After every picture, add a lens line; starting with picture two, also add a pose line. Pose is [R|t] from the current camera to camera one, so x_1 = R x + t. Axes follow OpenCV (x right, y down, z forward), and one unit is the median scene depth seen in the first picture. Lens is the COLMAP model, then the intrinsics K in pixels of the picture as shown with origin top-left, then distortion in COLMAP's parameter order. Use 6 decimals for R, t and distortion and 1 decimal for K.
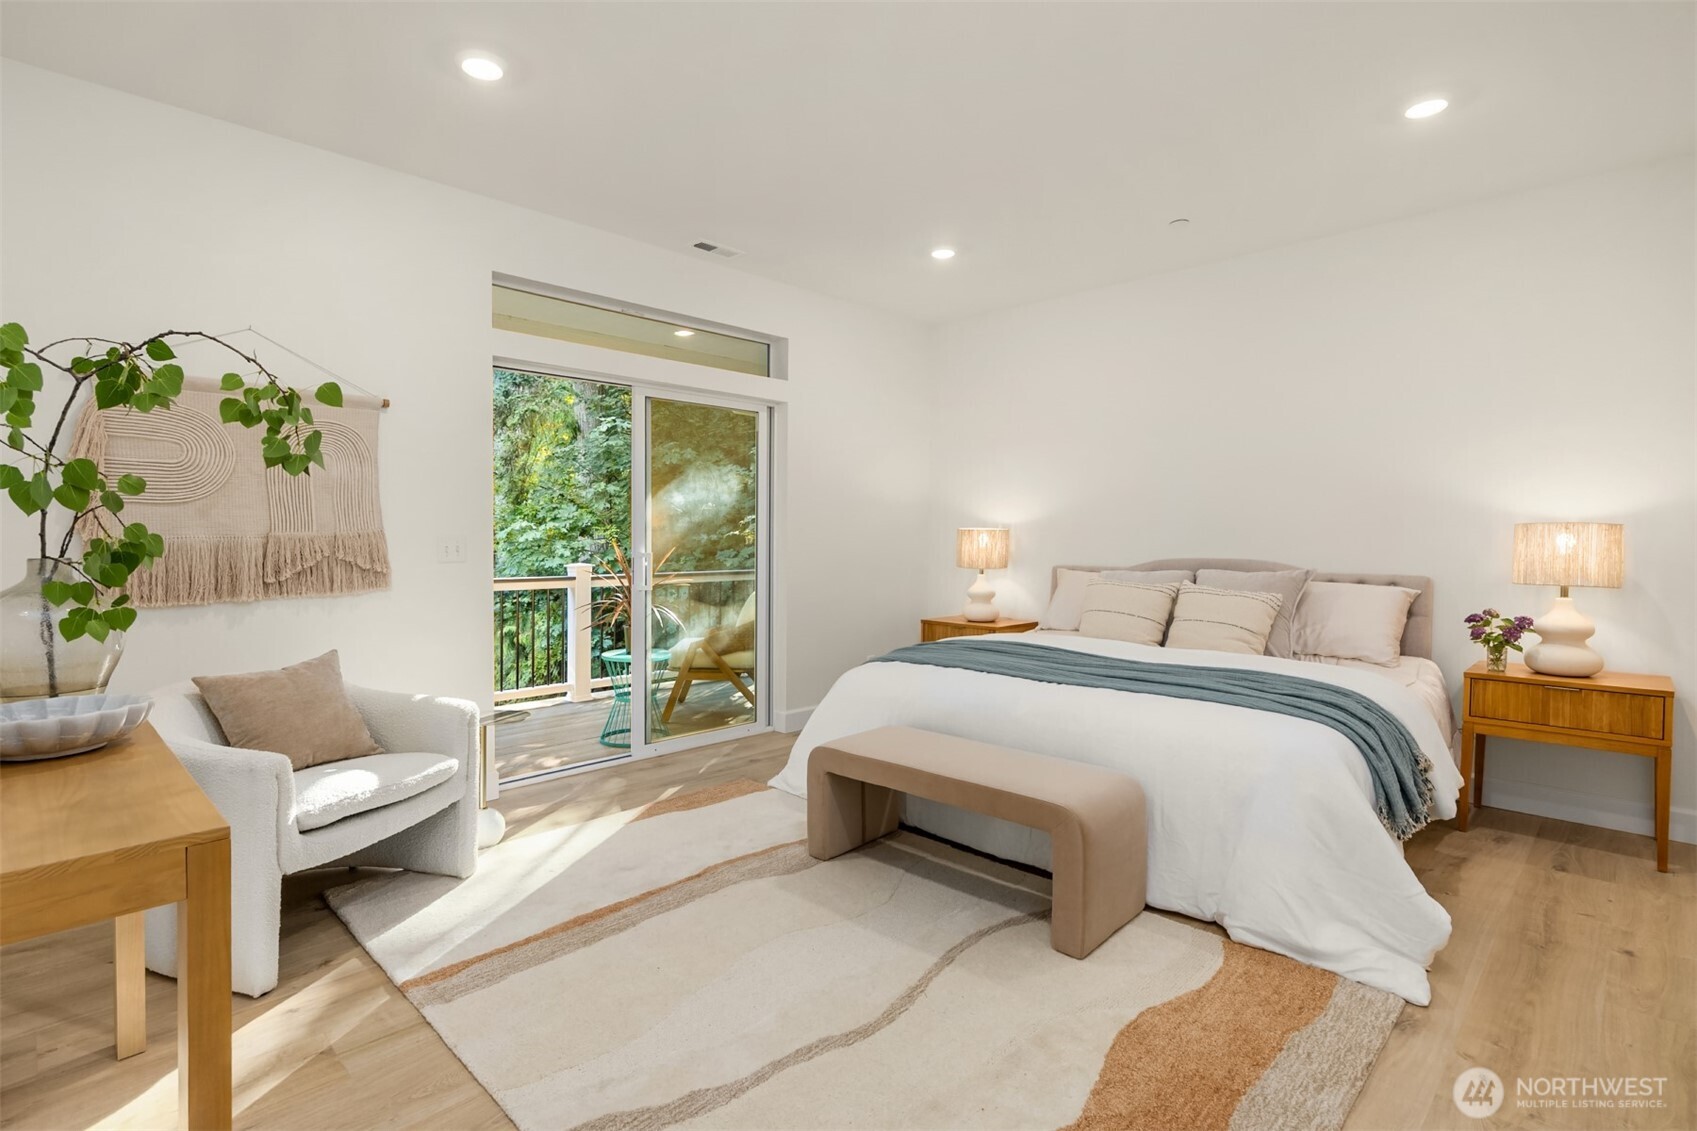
lens RADIAL K [[818.2, 0, 845.3], [0, 818.2, 561.9], [0, 0, 1]] dist [-0.001880, 0.000874]
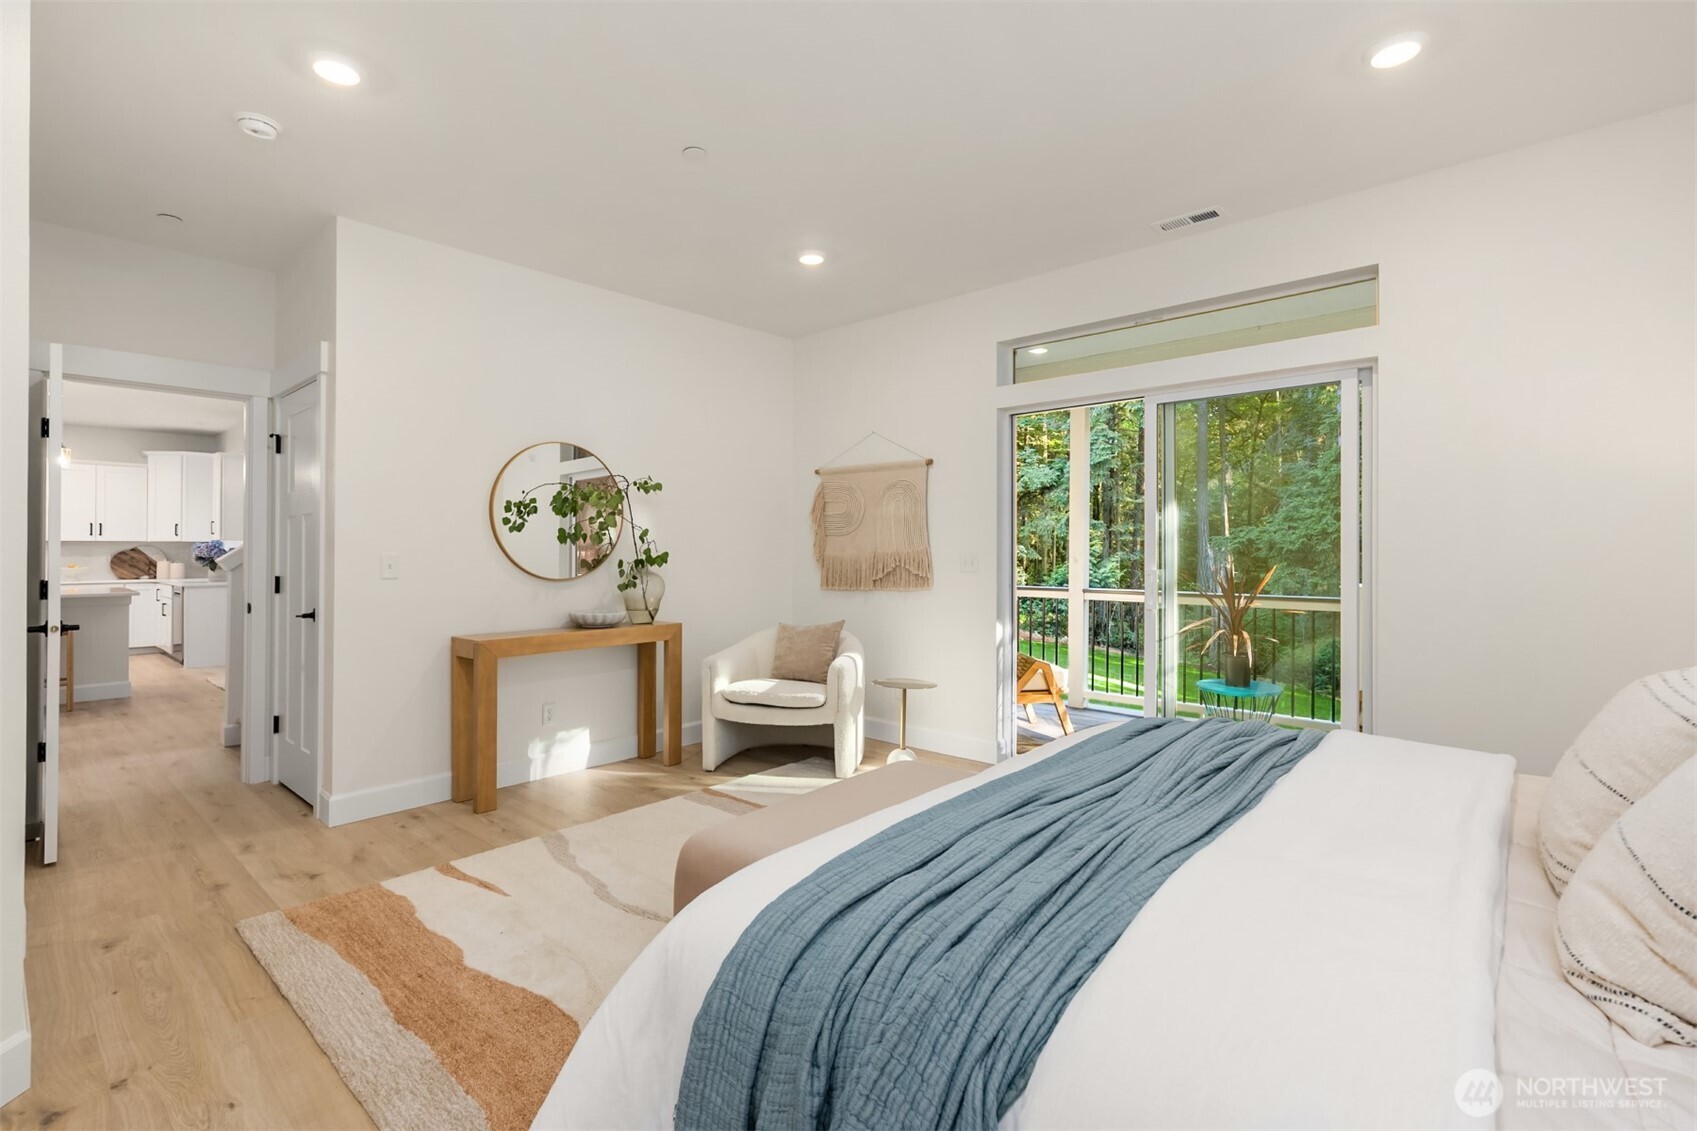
lens RADIAL K [[753.8, 0, 818.3], [0, 753.8, 538.4], [0, 0, 1]] dist [0.001245, 0.000298]
pose [[0.045946, -0.029946, -0.998495, 0.808360], [-0.034958, 0.998890, -0.031566, -0.007818], [0.998332, 0.036356, 0.044848, 0.767553]]
